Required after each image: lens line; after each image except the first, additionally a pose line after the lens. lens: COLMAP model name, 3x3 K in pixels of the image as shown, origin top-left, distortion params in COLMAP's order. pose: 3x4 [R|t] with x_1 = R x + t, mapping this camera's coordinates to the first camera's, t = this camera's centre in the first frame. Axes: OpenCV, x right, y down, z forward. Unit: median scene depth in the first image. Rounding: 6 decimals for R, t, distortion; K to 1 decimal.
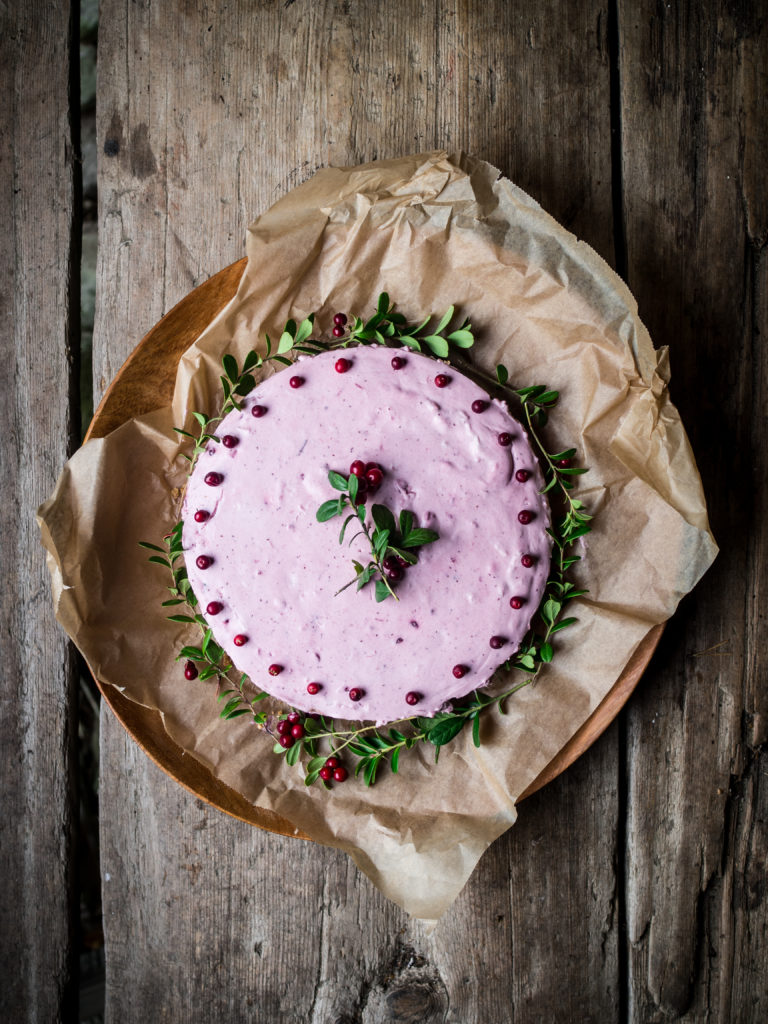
lens RADIAL K [[1466.5, 0, 384.7], [0, 1466.5, 511.7], [0, 0, 1]] dist [-0.025066, 0.000000]
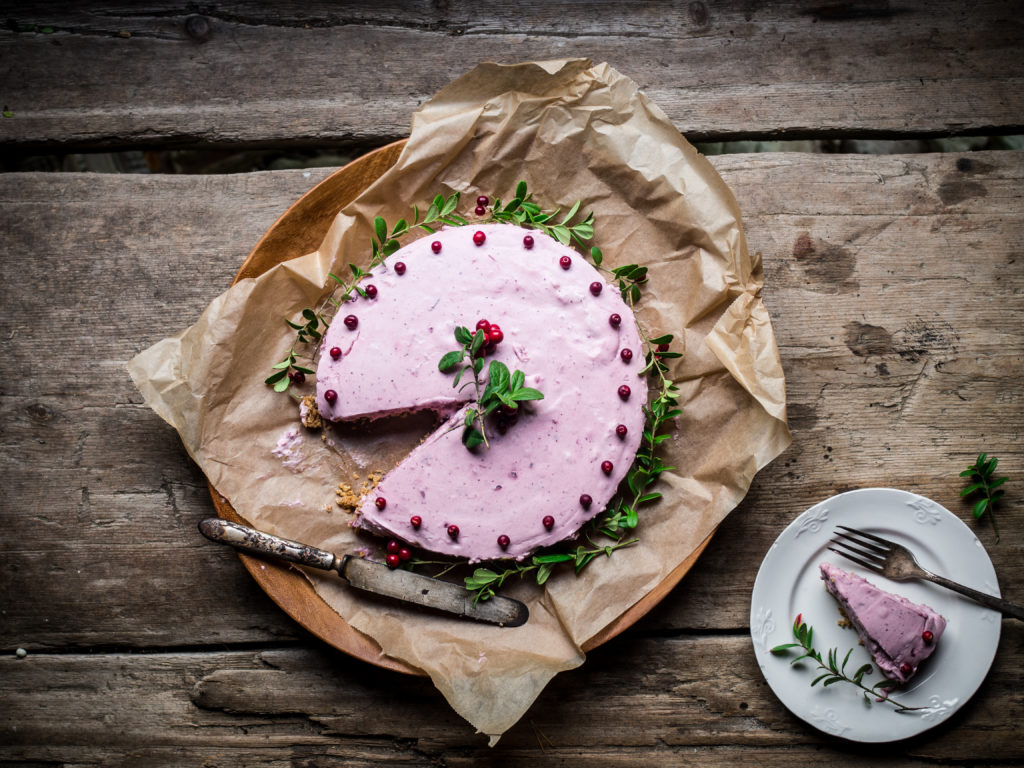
lens RADIAL K [[1466.5, 0, 511.7], [0, 1466.5, 383.4], [0, 0, 1]] dist [-0.025066, 0.000000]
pose [[0.027986, 0.999293, -0.025099, -0.000203], [-0.999081, 0.027147, -0.033164, 0.138246], [-0.032460, 0.026004, 0.999135, -0.106283]]
